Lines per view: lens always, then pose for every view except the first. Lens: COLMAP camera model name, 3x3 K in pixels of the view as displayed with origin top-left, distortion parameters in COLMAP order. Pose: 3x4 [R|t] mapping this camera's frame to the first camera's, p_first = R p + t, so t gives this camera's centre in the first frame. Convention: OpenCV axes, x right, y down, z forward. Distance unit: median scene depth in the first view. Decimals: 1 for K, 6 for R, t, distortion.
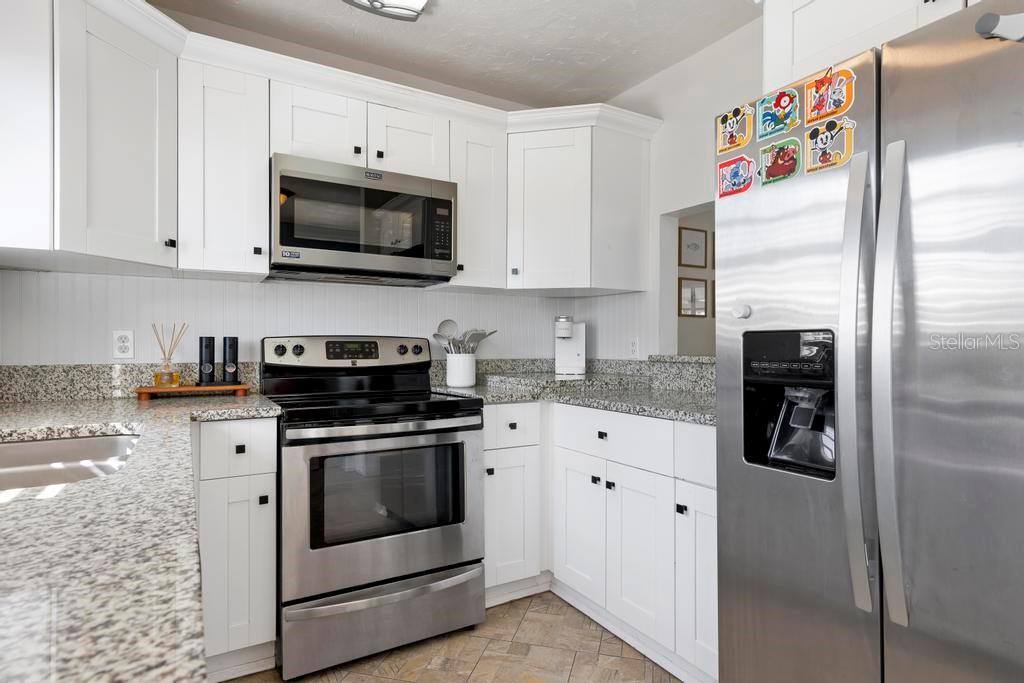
lens RADIAL K [[548.1, 0, 513.6], [0, 548.1, 342.6], [0, 0, 1]] dist [0.004325, 0.000333]
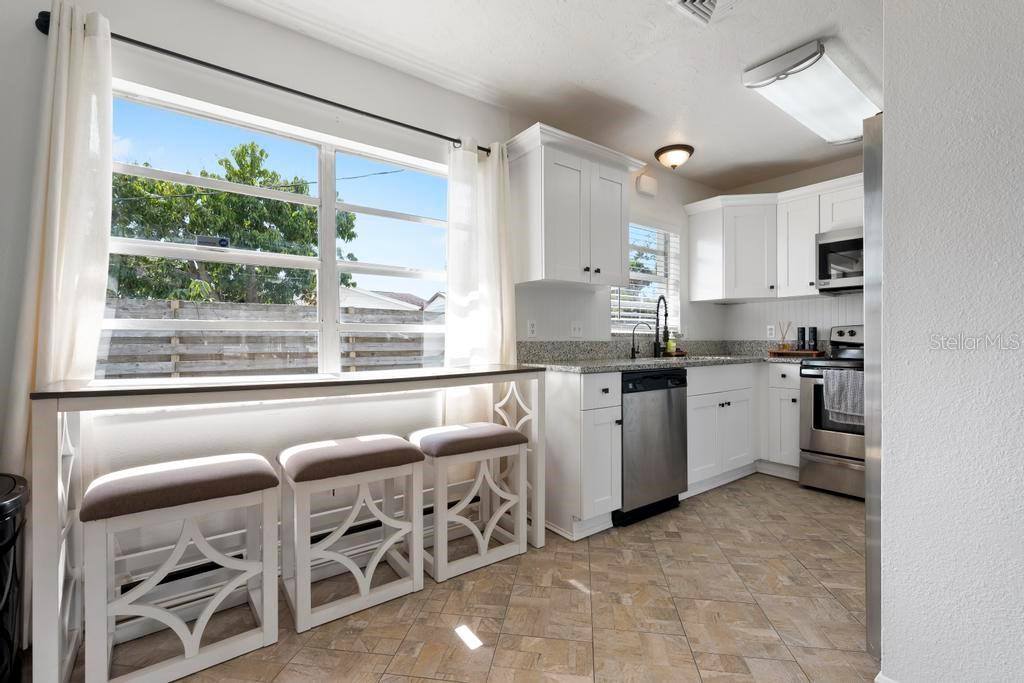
lens RADIAL K [[467.3, 0, 511.9], [0, 467.3, 336.5], [0, 0, 1]] dist [0.002983, -0.000175]
pose [[0.121156, -0.010622, -0.992577, 1.081055], [0.009344, 0.999911, -0.009560, 0.031375], [0.992589, -0.008116, 0.121244, -0.294428]]
